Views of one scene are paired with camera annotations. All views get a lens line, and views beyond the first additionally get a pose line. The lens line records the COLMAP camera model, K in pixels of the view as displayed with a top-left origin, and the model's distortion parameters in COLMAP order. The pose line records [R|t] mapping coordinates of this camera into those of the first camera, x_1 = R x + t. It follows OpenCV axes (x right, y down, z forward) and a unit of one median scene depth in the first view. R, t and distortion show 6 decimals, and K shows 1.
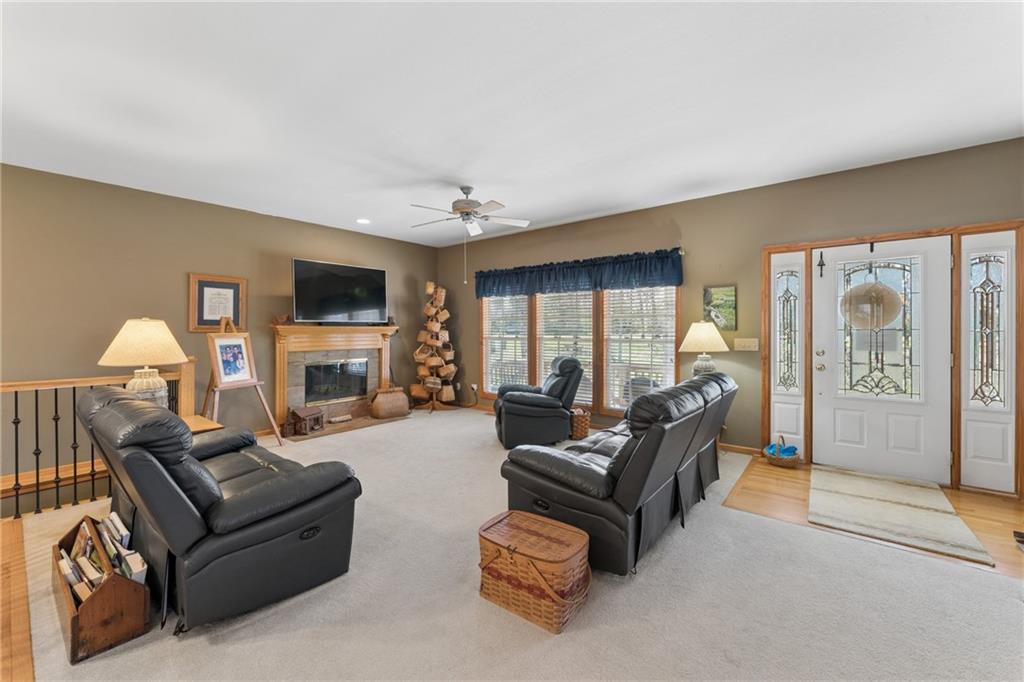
lens RADIAL K [[408.9, 0, 511.6], [0, 408.9, 330.8], [0, 0, 1]] dist [-0.005063, 0.000708]
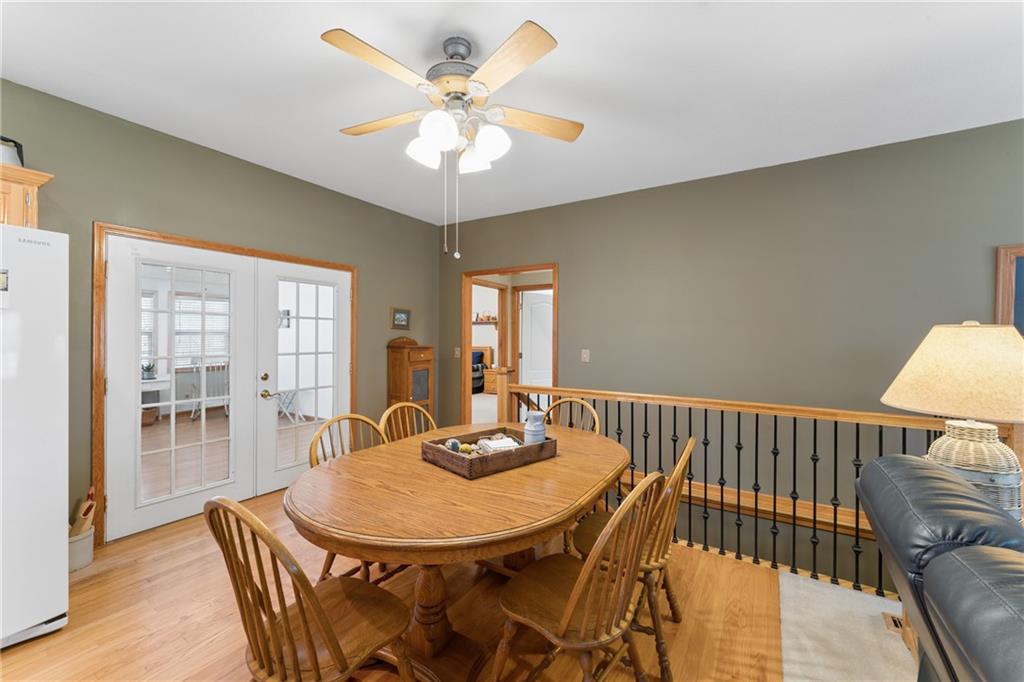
lens RADIAL K [[408.9, 0, 512.4], [0, 408.9, 336.7], [0, 0, 1]] dist [-0.005063, 0.000708]
pose [[0.126950, 0.001484, -0.991908, -0.233340], [-0.011430, 0.999935, 0.000033, -0.003323], [0.991843, 0.011334, 0.126959, 0.181964]]
